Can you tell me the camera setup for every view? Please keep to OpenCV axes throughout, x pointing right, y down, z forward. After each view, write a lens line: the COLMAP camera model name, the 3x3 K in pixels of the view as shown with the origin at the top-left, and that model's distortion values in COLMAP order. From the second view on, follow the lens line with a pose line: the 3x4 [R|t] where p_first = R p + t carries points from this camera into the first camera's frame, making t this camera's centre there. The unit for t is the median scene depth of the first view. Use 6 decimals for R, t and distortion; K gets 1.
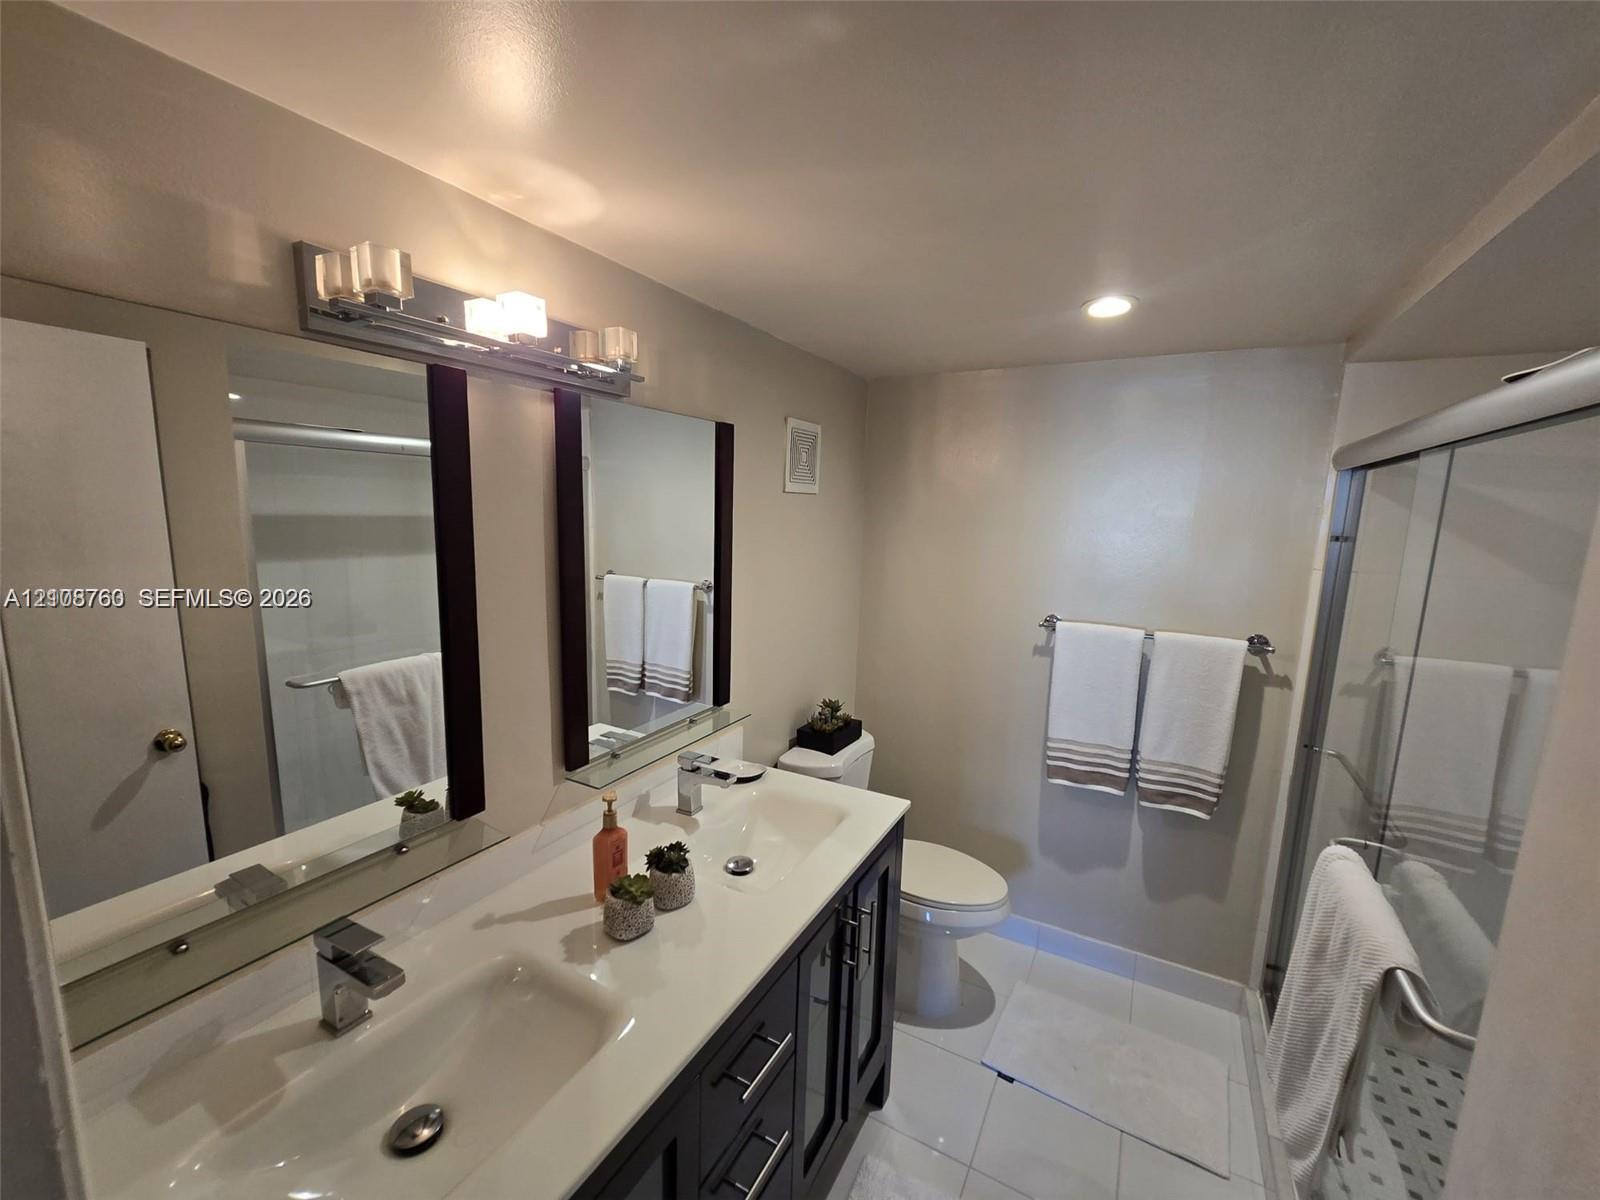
lens RADIAL K [[656.9, 0, 789.4], [0, 656.9, 609.4], [0, 0, 1]] dist [-0.004002, 0.001570]
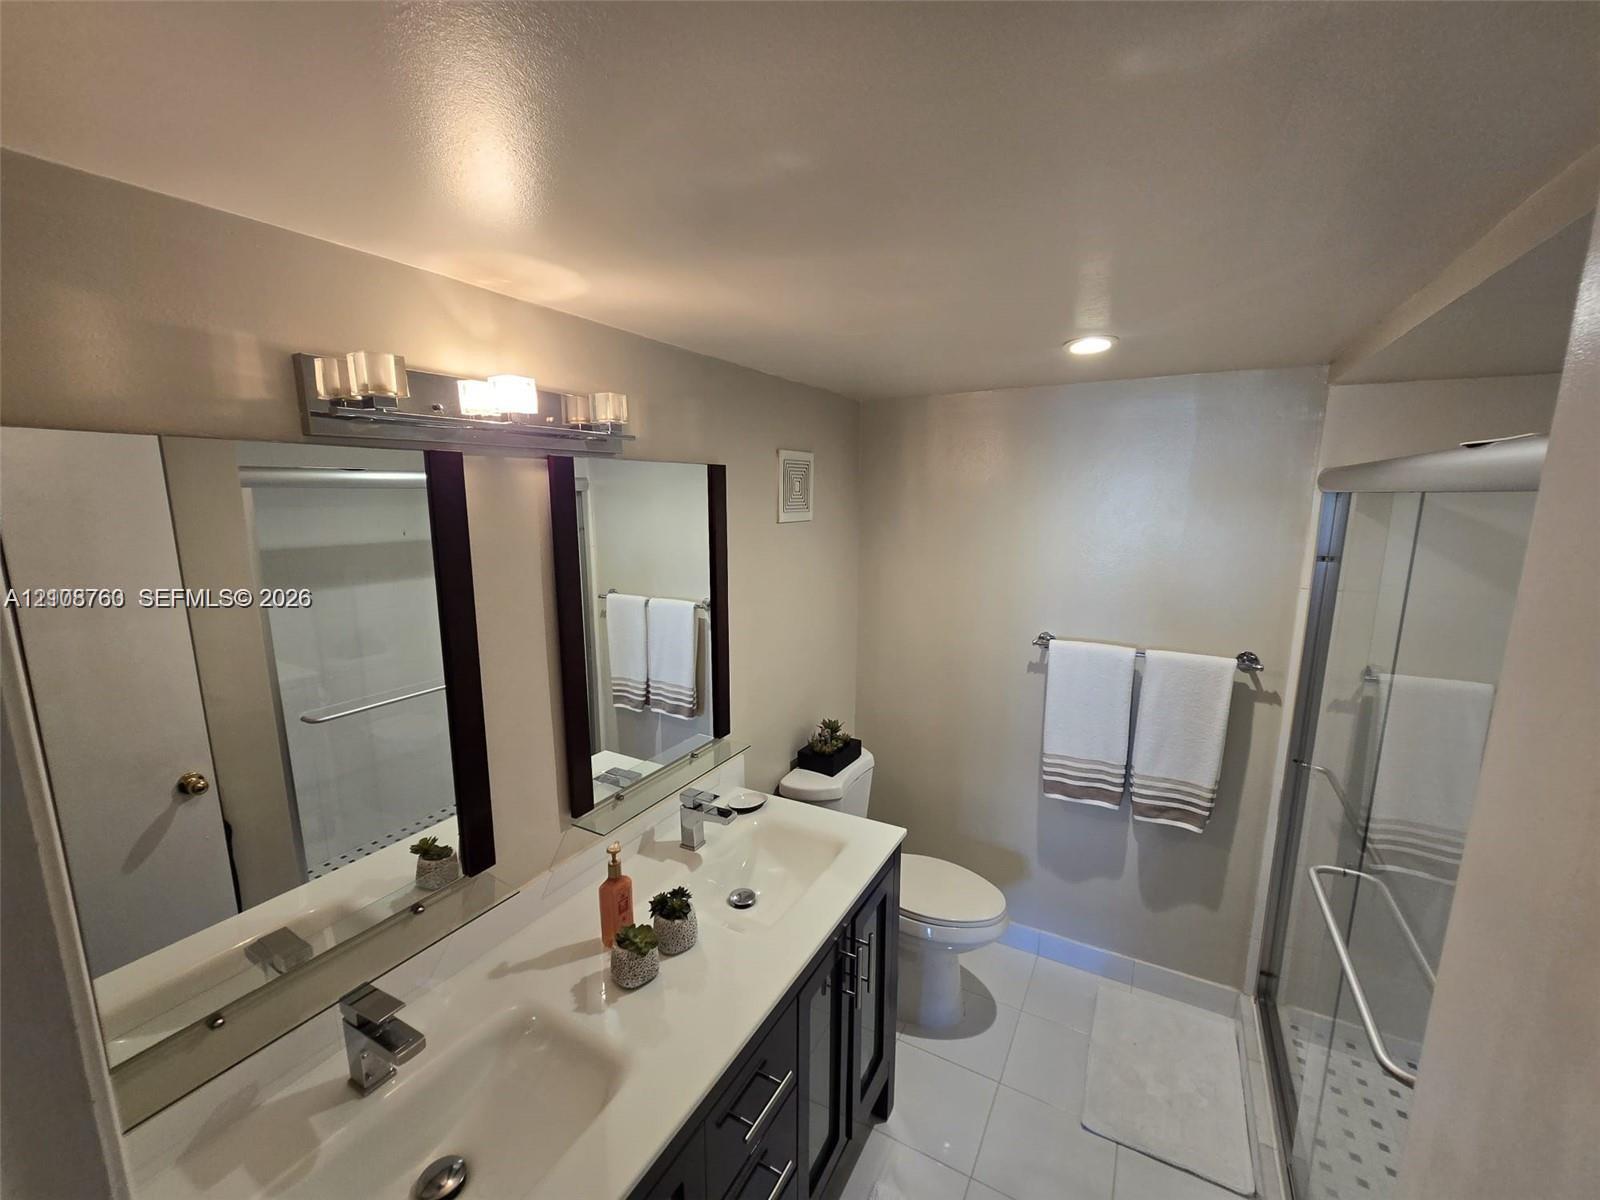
lens RADIAL K [[656.9, 0, 789.4], [0, 656.9, 610.4], [0, 0, 1]] dist [-0.004002, 0.001570]
pose [[0.999606, -0.026243, -0.009969, 0.018139], [0.026451, 0.999423, 0.021291, -0.073535], [0.009404, -0.021546, 0.999724, -0.024522]]
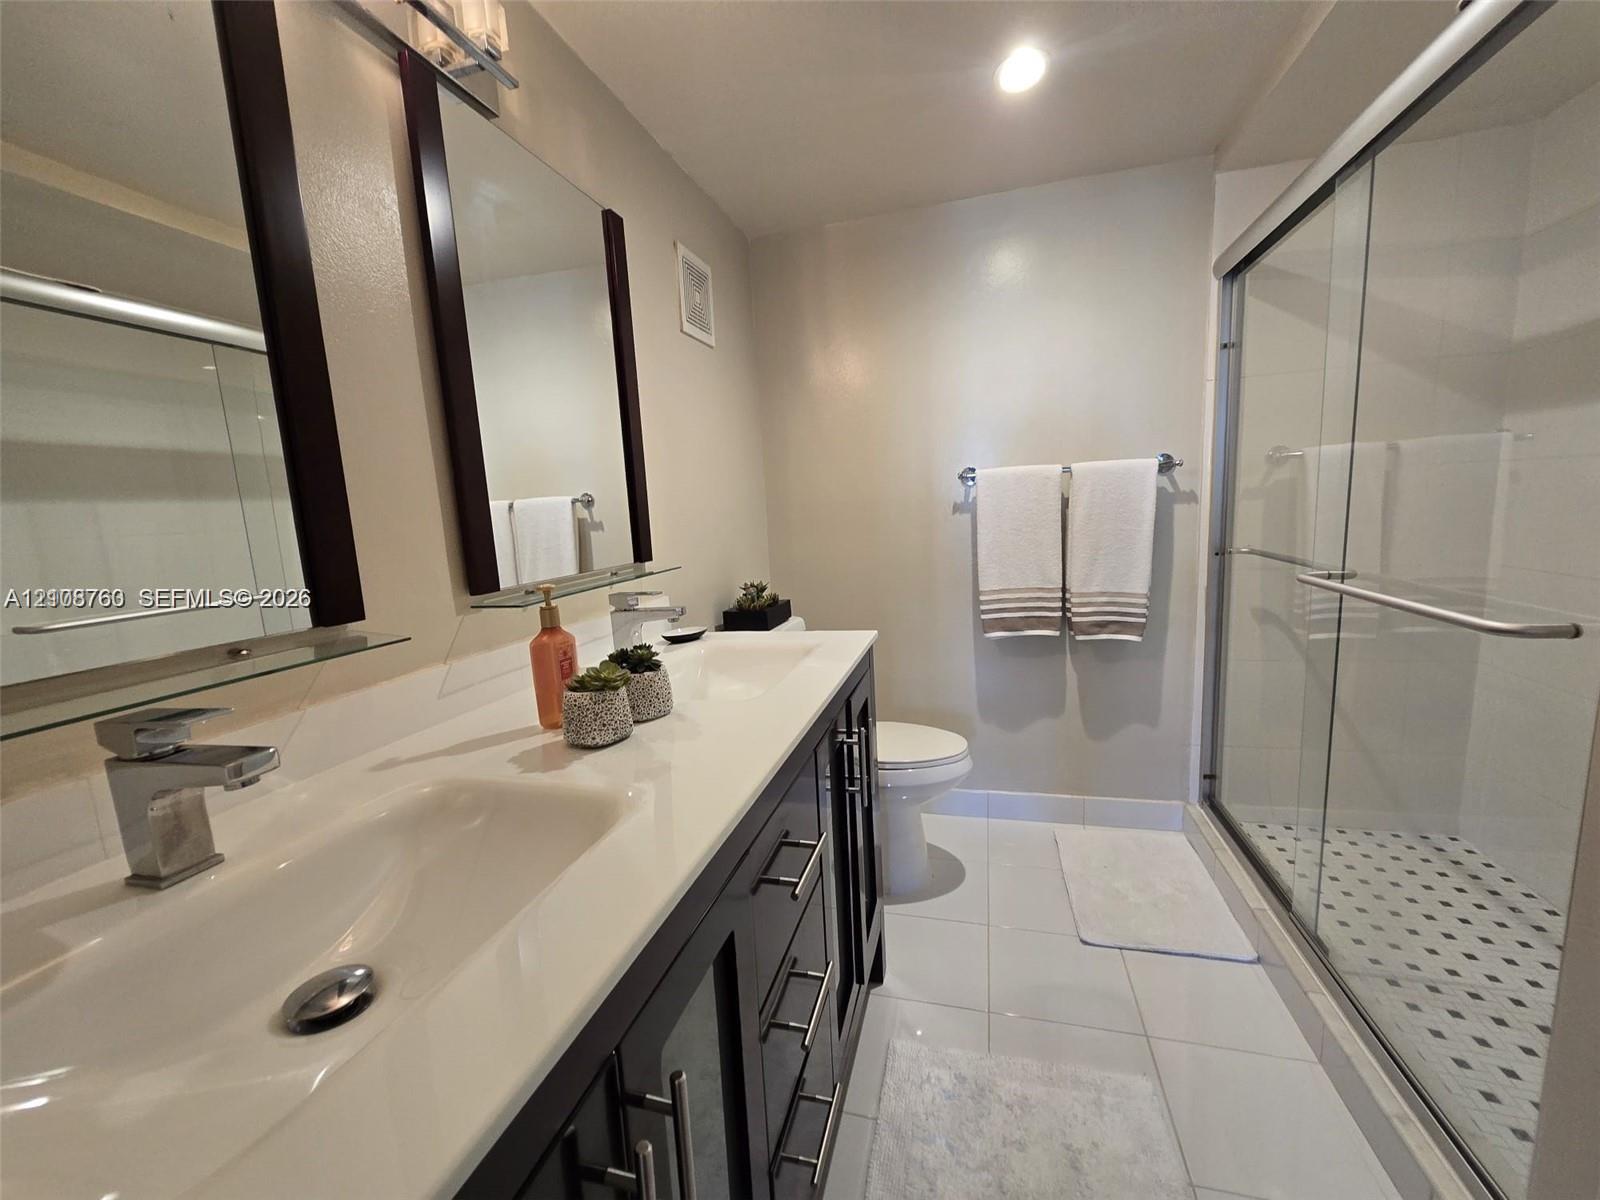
lens RADIAL K [[656.9, 0, 788.4], [0, 656.9, 613.1], [0, 0, 1]] dist [-0.004002, 0.001570]
pose [[0.970117, -0.115572, 0.213345, -0.114090], [0.116316, 0.993171, 0.009109, 0.230717], [-0.212941, 0.015979, 0.976934, 0.139757]]
